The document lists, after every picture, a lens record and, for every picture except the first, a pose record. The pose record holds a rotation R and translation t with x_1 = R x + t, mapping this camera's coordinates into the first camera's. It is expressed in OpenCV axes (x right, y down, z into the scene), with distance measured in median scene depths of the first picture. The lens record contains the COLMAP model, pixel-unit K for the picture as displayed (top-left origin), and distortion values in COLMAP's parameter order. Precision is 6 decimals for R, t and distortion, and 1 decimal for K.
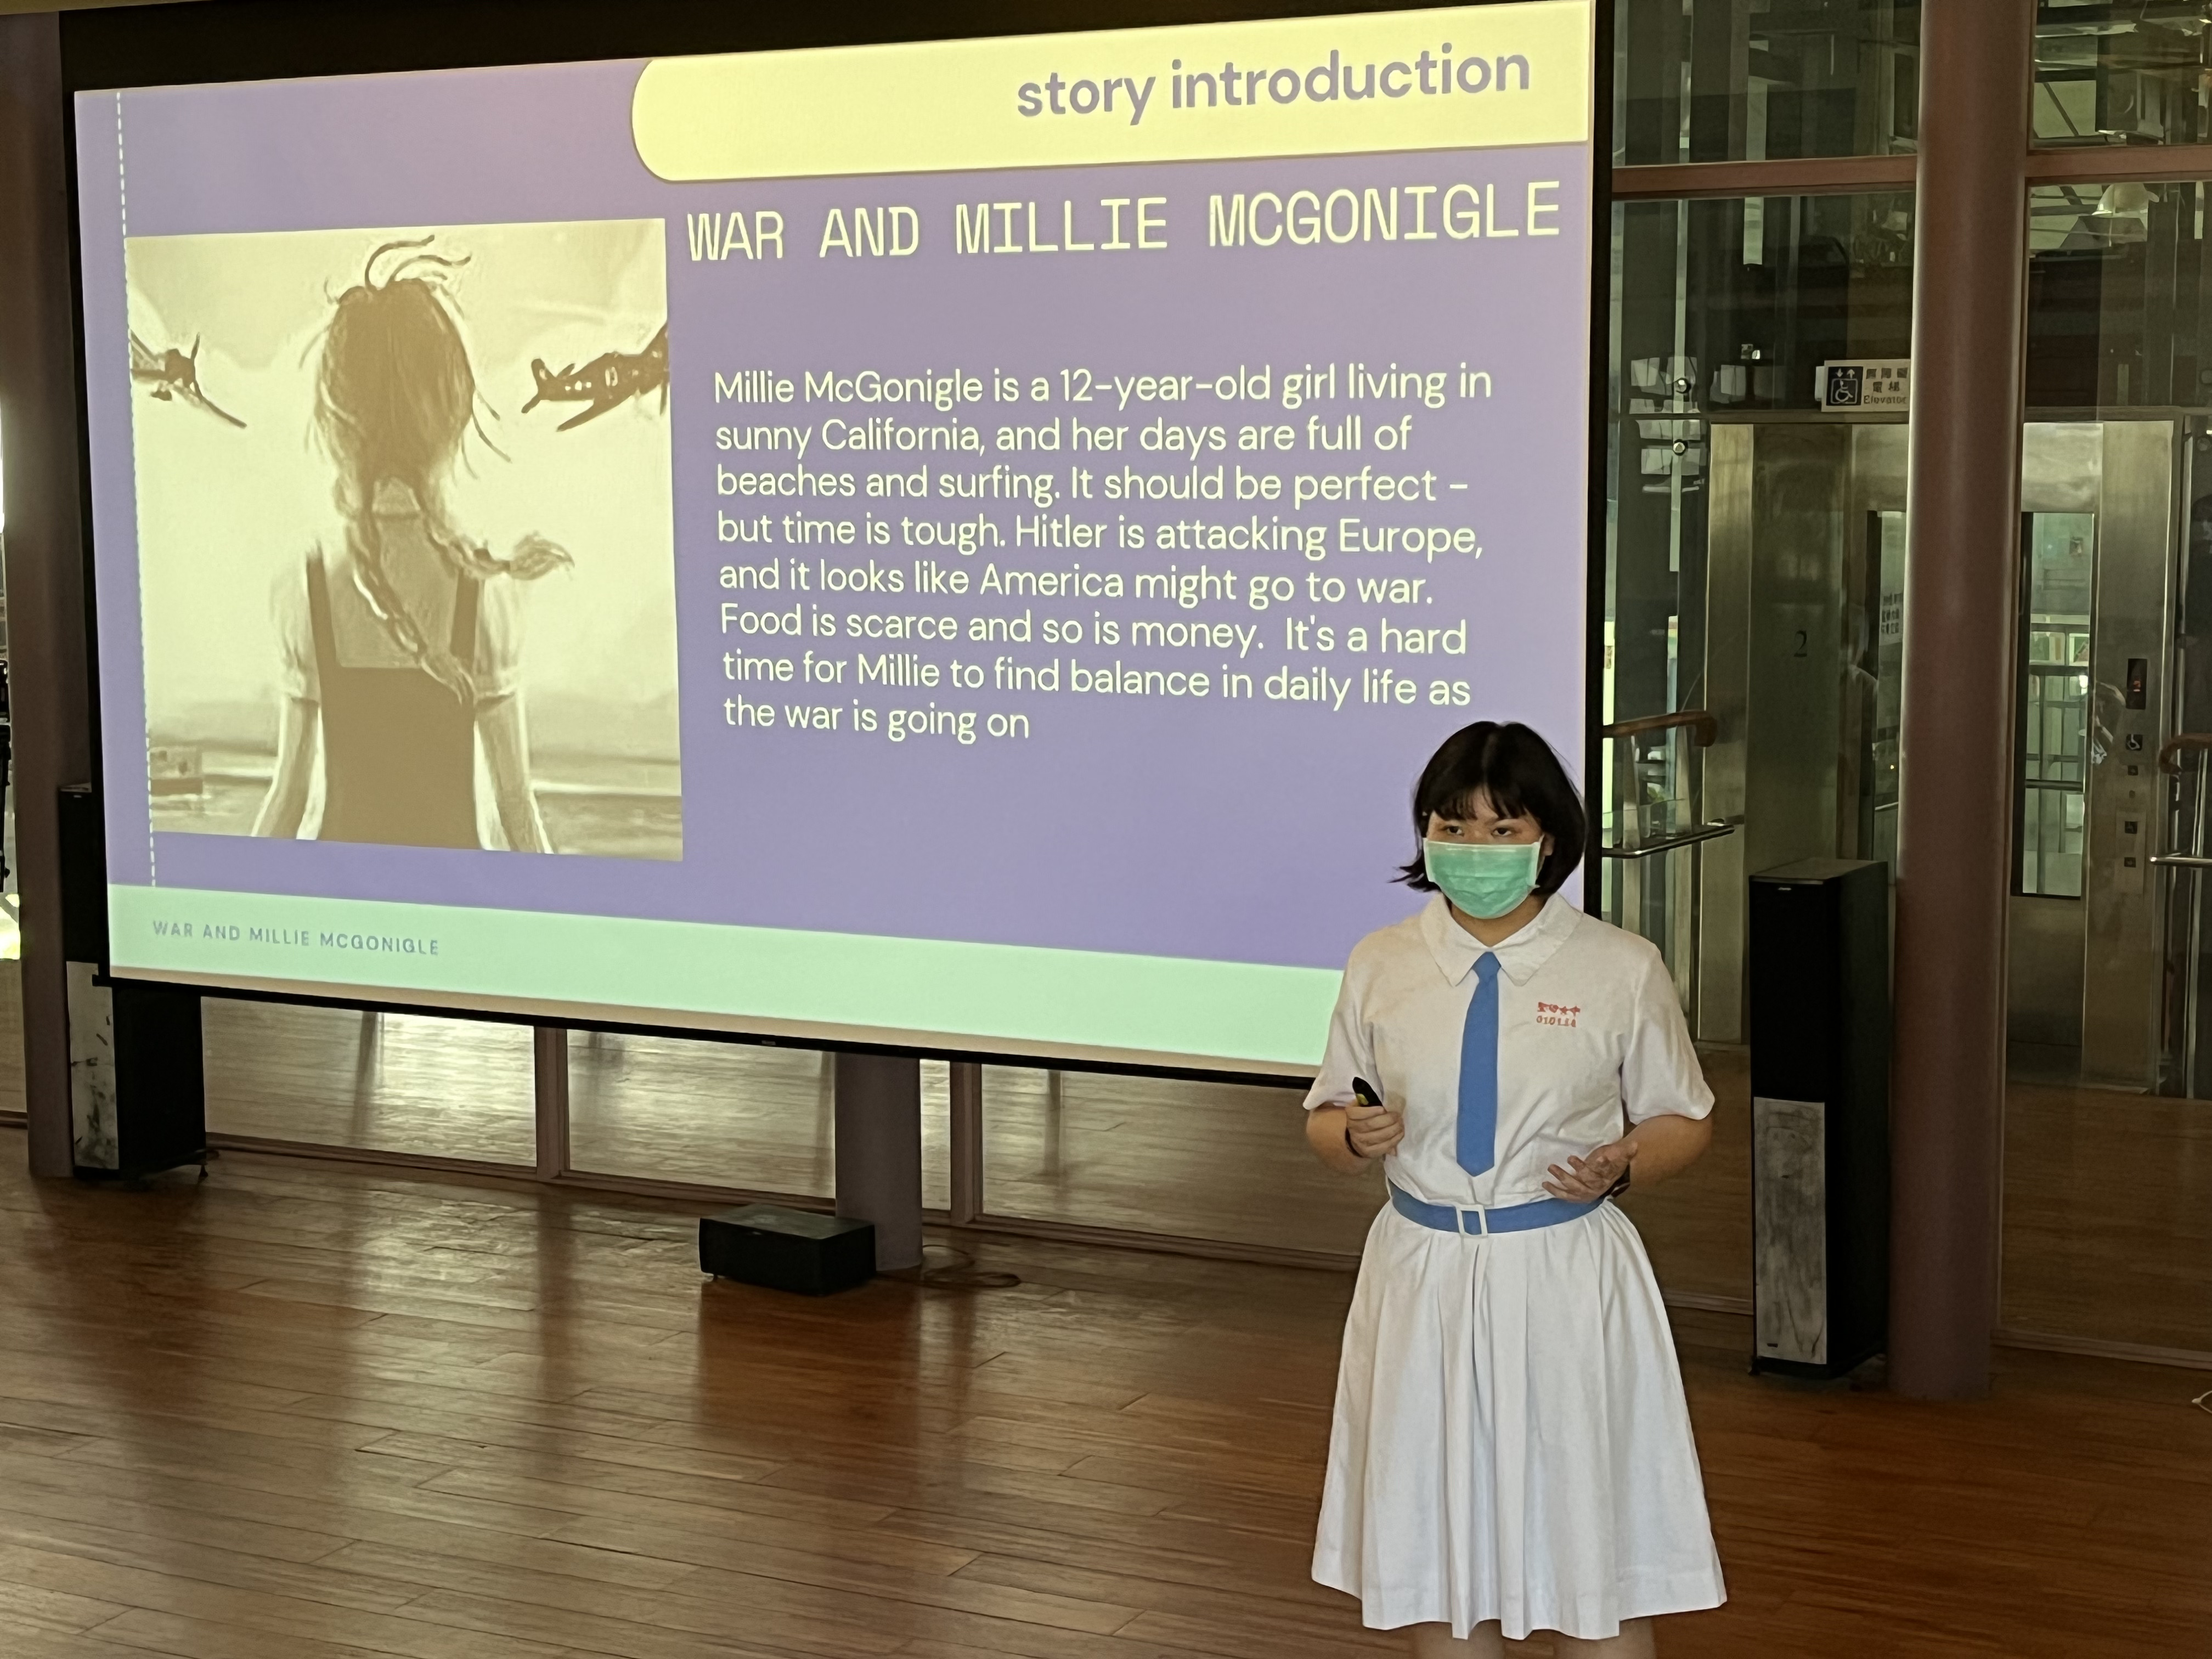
lens RADIAL K [[3348.7, 0, 1107.8], [0, 3348.7, 832.6], [0, 0, 1]] dist [0.100088, 0.014812]
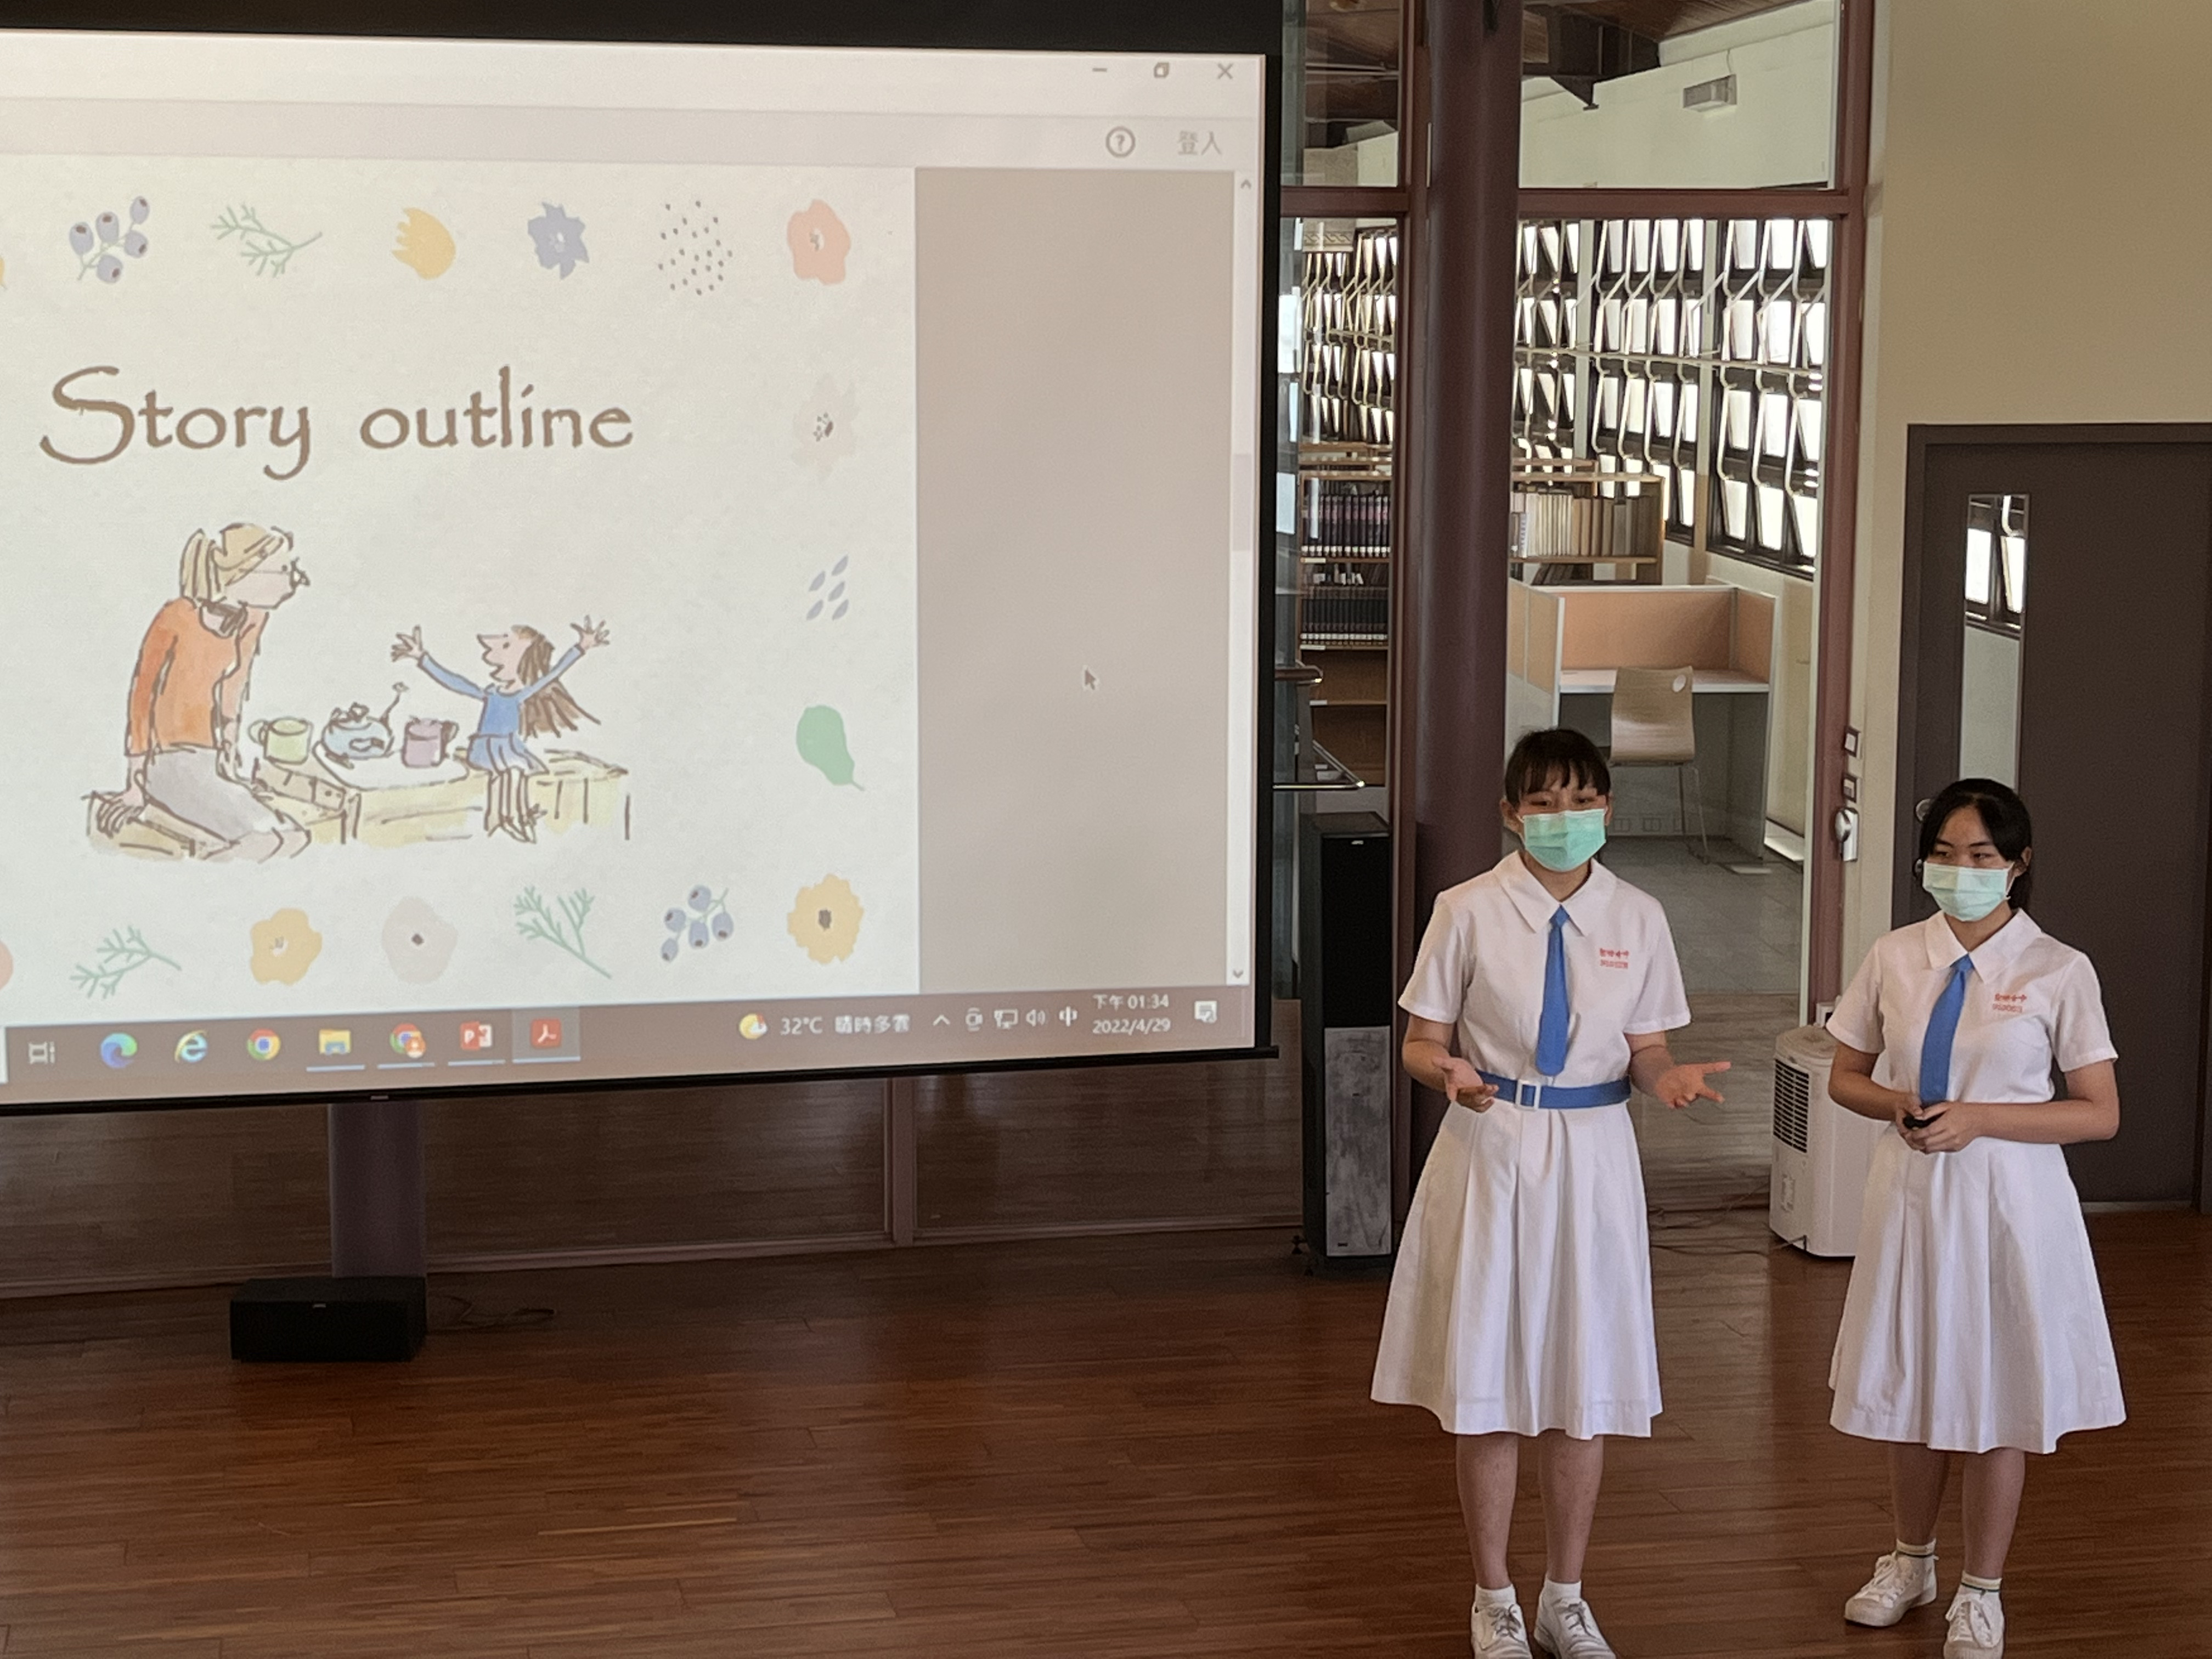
lens RADIAL K [[3832.9, 0, 1109.2], [0, 3832.9, 837.0], [0, 0, 1]] dist [0.228929, -1.061496]
pose [[0.781621, -0.081118, 0.618457, -0.580661], [0.064446, 0.996704, 0.049281, -0.047302], [-0.620415, 0.001339, 0.784272, 0.030859]]
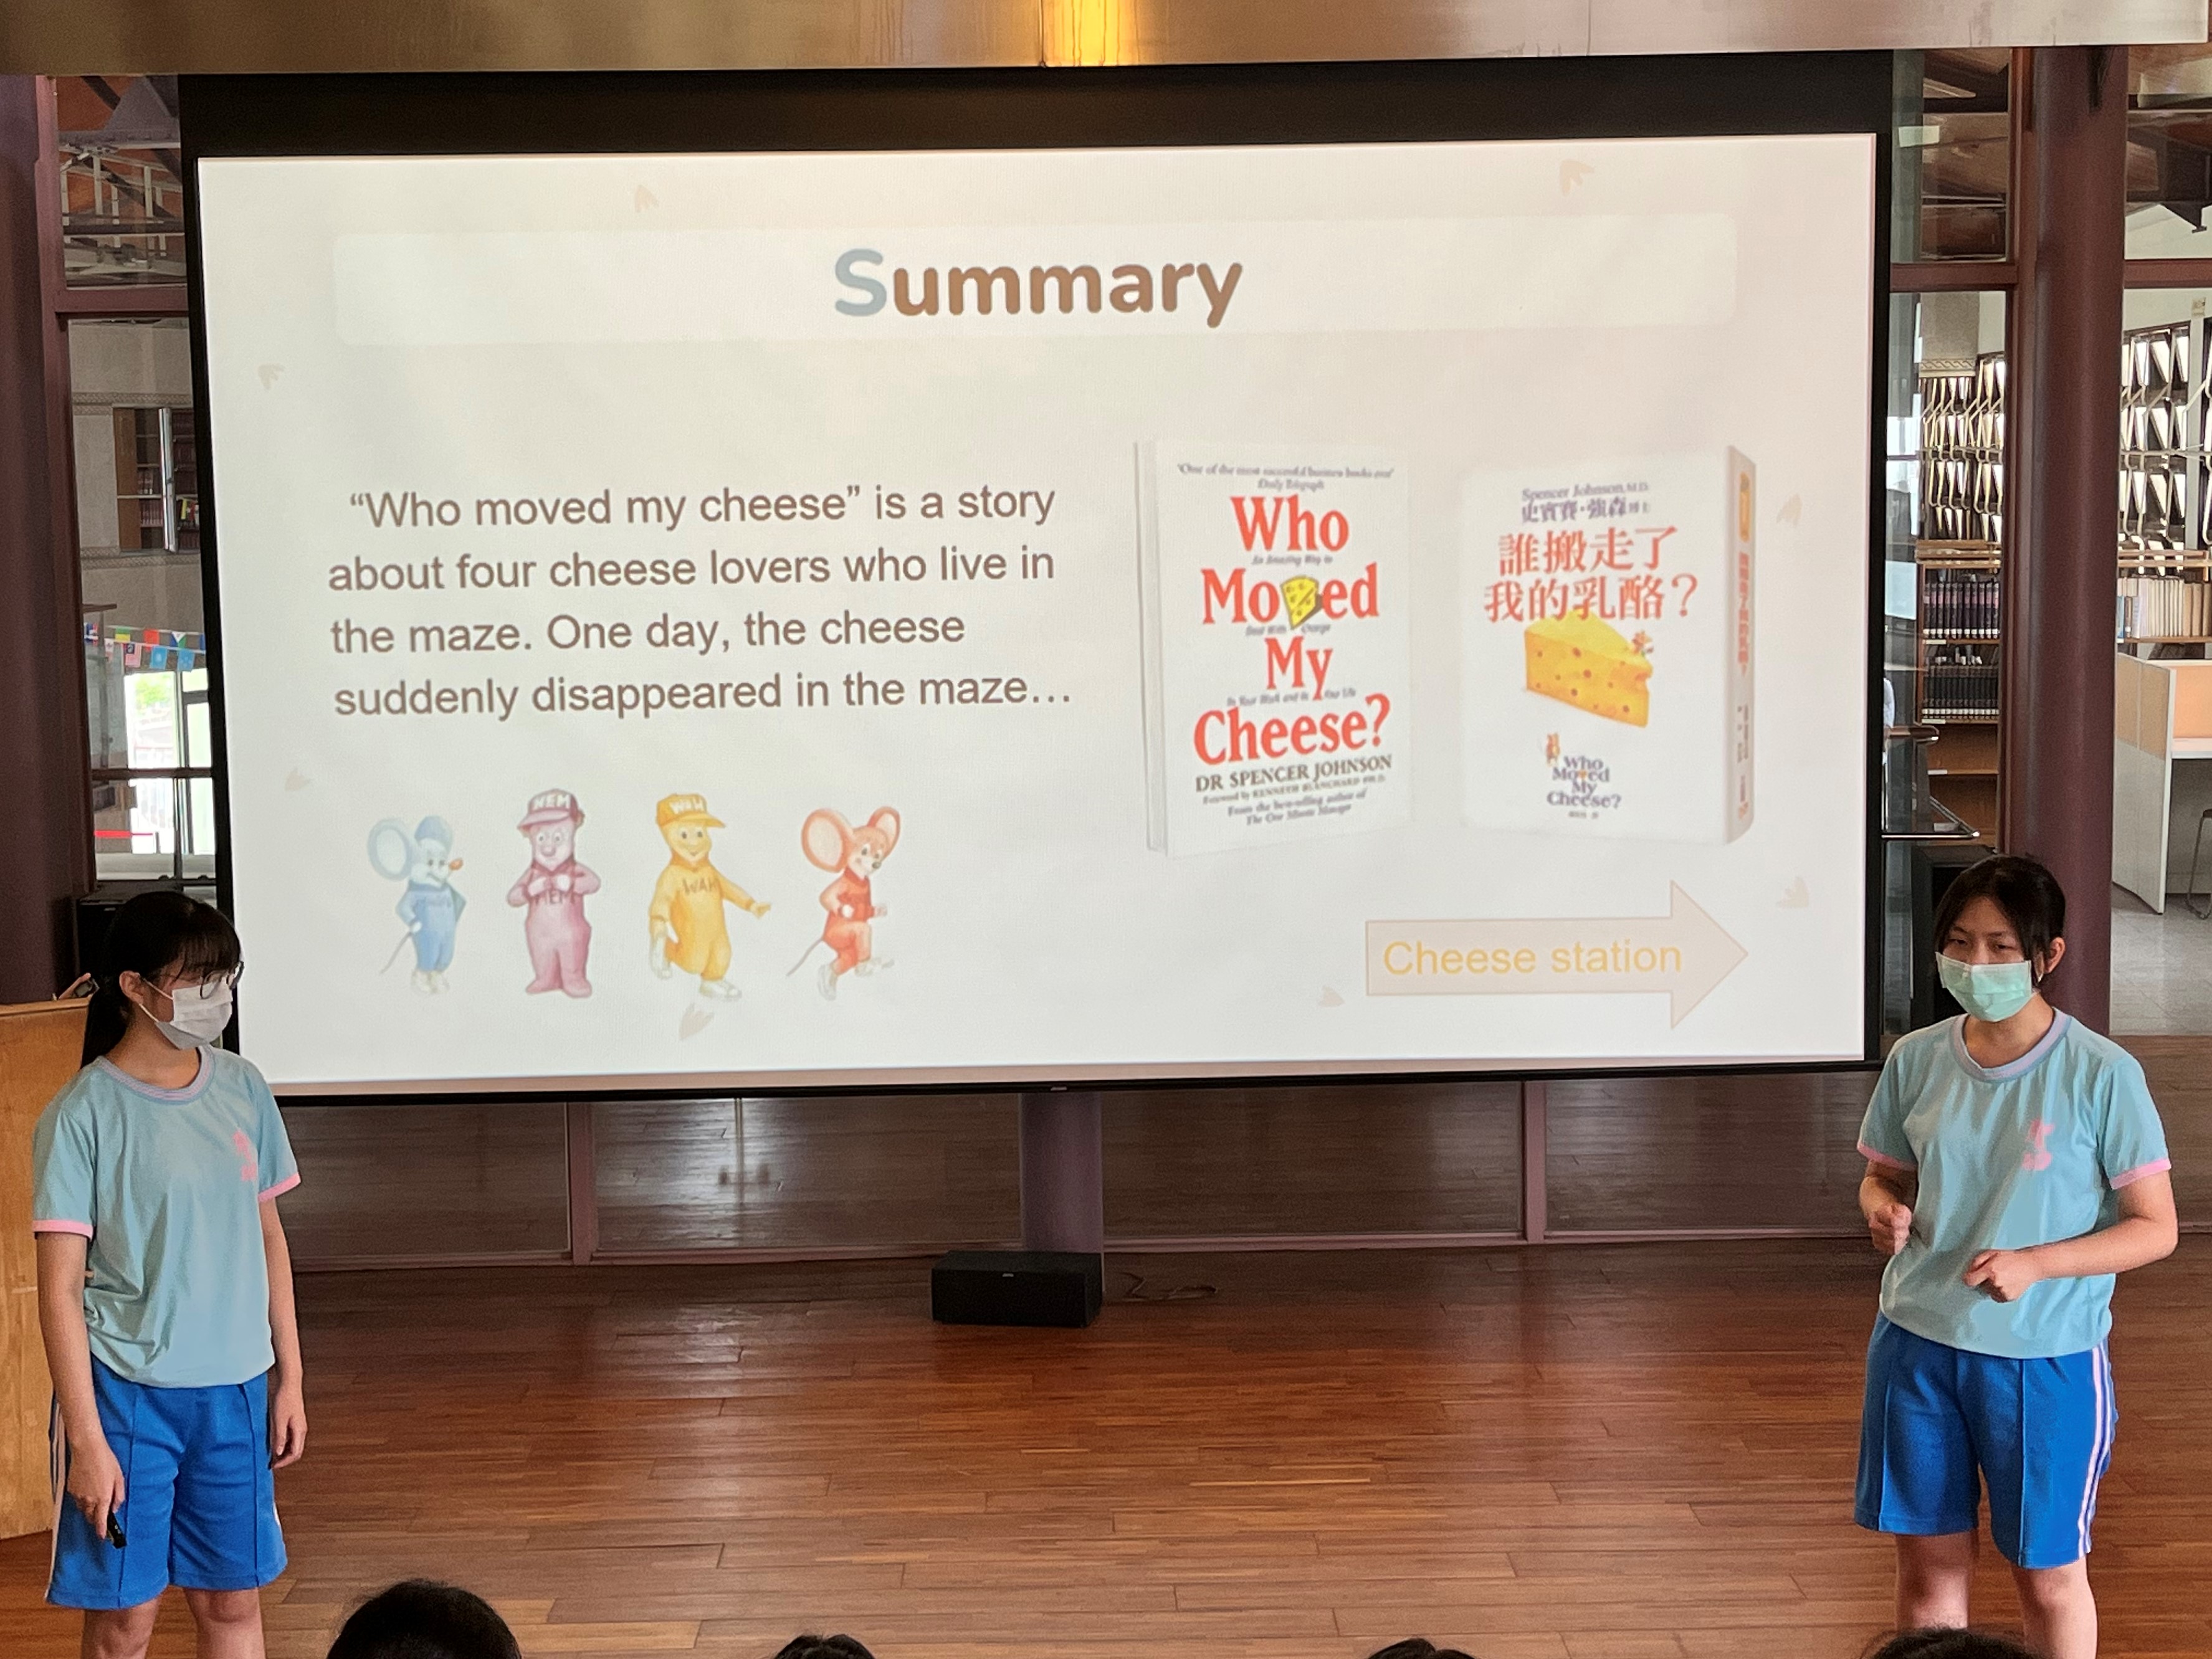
lens RADIAL K [[3316.8, 0, 1092.4], [0, 3316.8, 817.1], [0, 0, 1]] dist [0.157116, -0.592462]
pose [[0.887684, -0.061437, 0.456335, -0.541357], [0.065653, 0.997821, 0.006627, -0.027234], [-0.455748, 0.024077, 0.889783, 0.068423]]
